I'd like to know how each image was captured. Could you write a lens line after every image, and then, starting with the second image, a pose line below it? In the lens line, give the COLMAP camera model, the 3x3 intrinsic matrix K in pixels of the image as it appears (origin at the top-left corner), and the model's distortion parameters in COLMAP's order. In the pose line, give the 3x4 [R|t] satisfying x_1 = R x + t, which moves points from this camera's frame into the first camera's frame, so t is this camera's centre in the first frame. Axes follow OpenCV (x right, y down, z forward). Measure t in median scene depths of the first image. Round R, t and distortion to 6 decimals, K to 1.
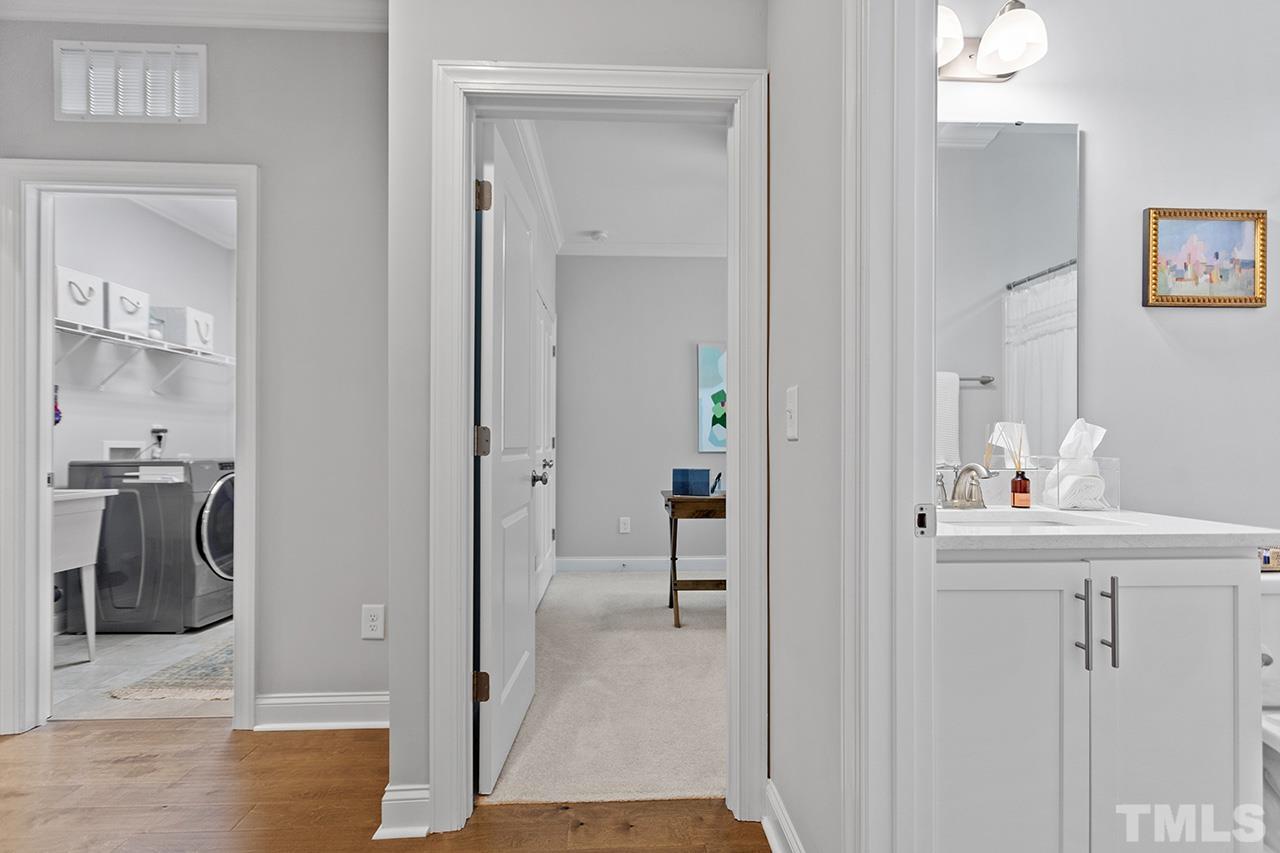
lens RADIAL K [[605.2, 0, 642.6], [0, 605.2, 438.1], [0, 0, 1]] dist [0.001860, -0.000025]
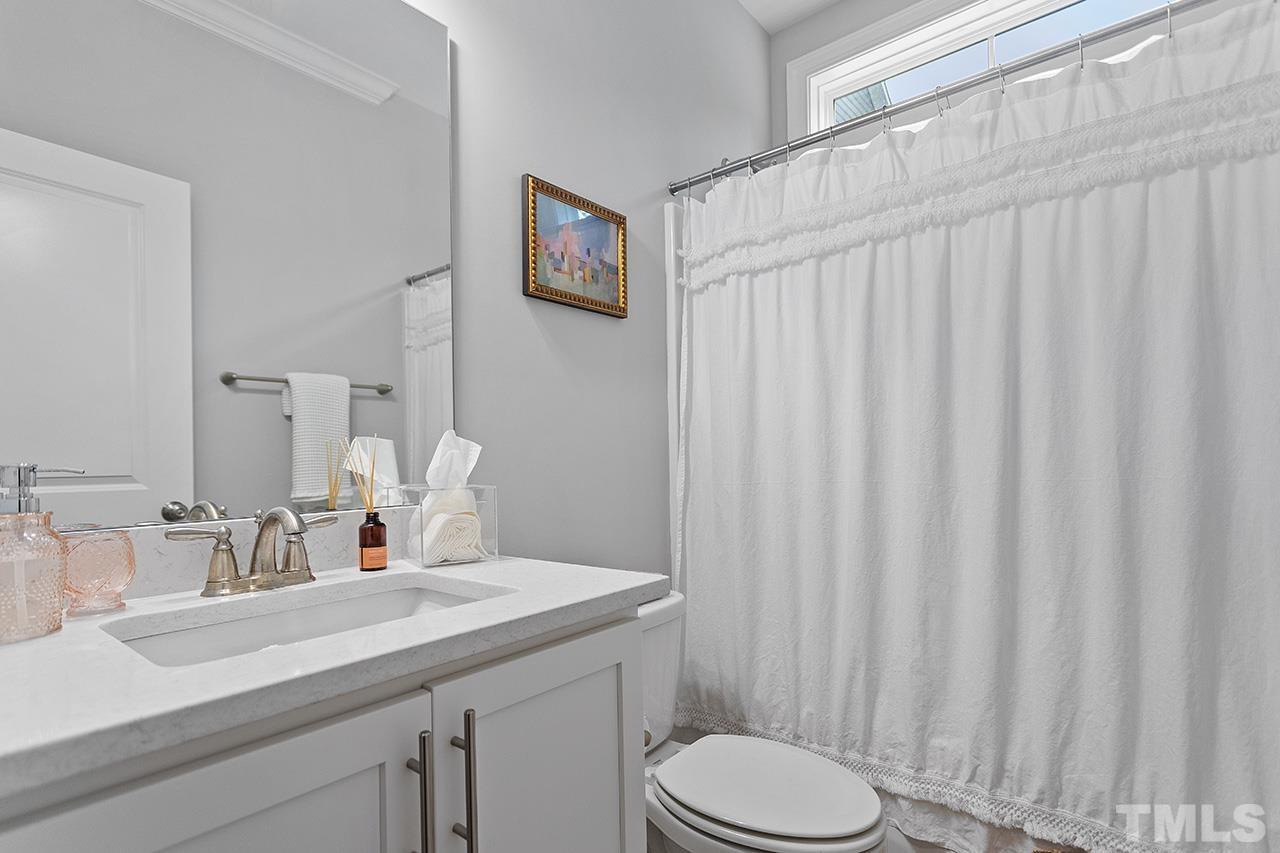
lens RADIAL K [[613.8, 0, 637.2], [0, 613.8, 441.5], [0, 0, 1]] dist [0.001265, 0.000712]
pose [[0.667559, 0.004066, 0.744546, 0.324139], [0.018991, 0.999567, -0.022486, -0.000246], [-0.744315, 0.029151, 0.667193, 0.353362]]
